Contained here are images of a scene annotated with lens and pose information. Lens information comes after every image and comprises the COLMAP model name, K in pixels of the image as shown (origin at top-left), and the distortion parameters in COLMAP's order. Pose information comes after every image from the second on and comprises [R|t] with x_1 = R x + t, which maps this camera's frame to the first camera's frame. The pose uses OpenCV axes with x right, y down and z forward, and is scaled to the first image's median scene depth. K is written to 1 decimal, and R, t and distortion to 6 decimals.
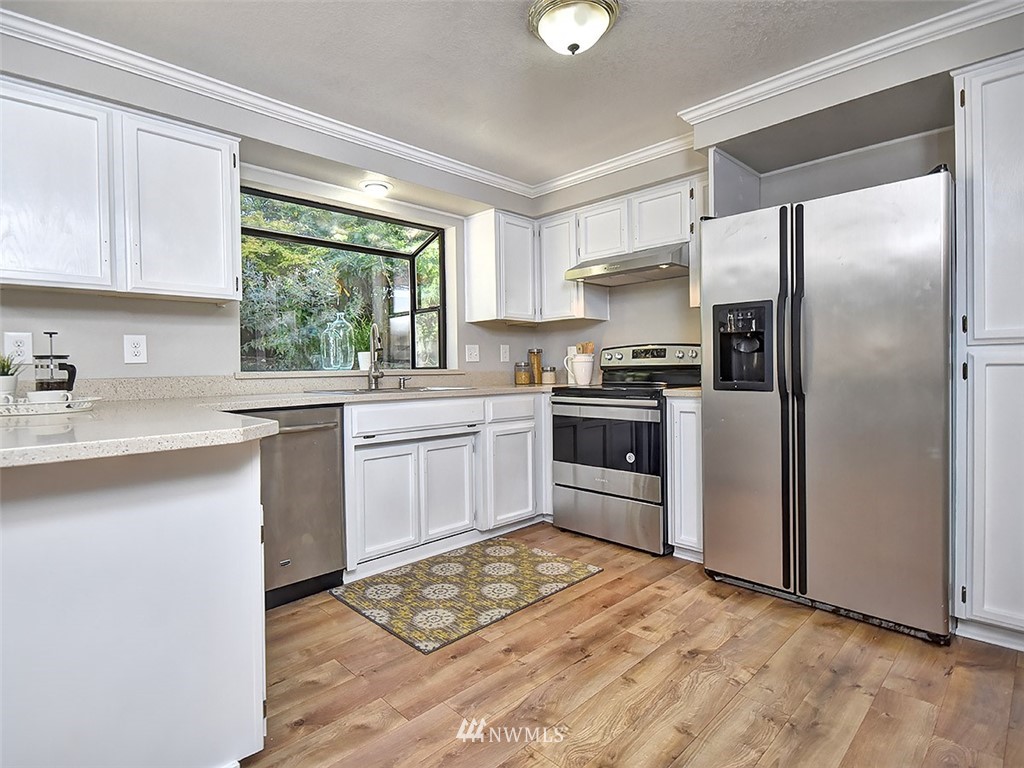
lens RADIAL K [[535.0, 0, 512.0], [0, 535.0, 384.0], [0, 0, 1]] dist [0.004743, 0.000627]
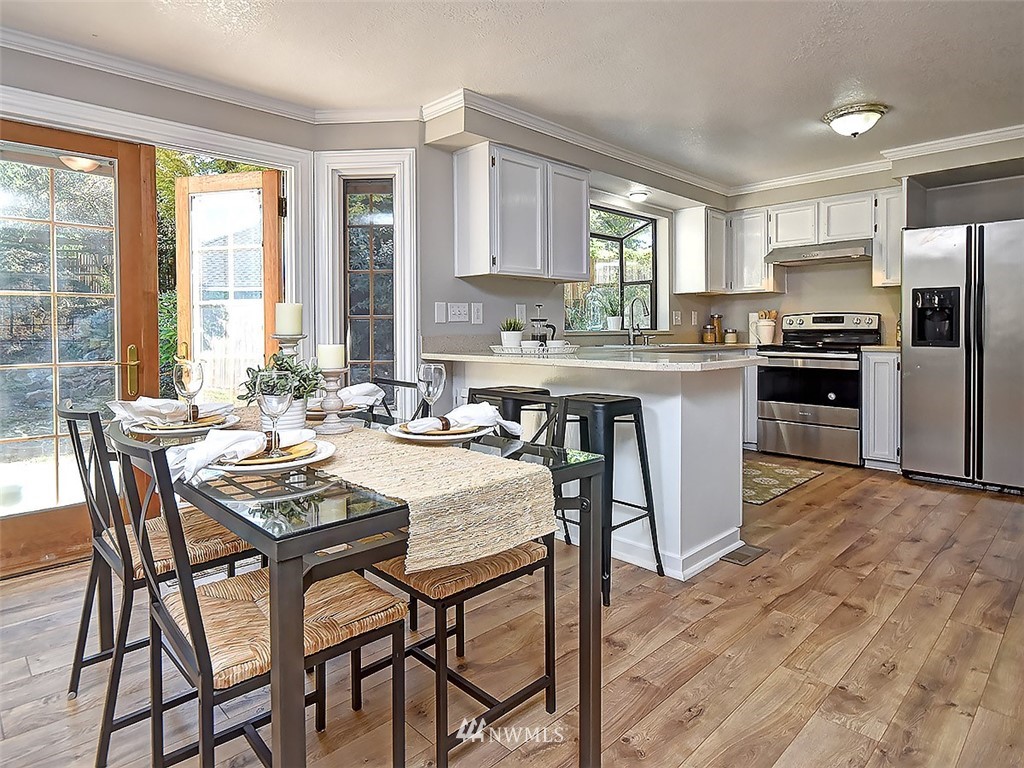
lens RADIAL K [[592.1, 0, 512.6], [0, 592.1, 349.4], [0, 0, 1]] dist [-0.005514, -0.001680]
pose [[0.999946, 0.010207, -0.002166, -0.570389], [-0.010201, 0.999944, 0.002824, 0.021142], [0.002194, -0.002801, 0.999994, -0.495300]]
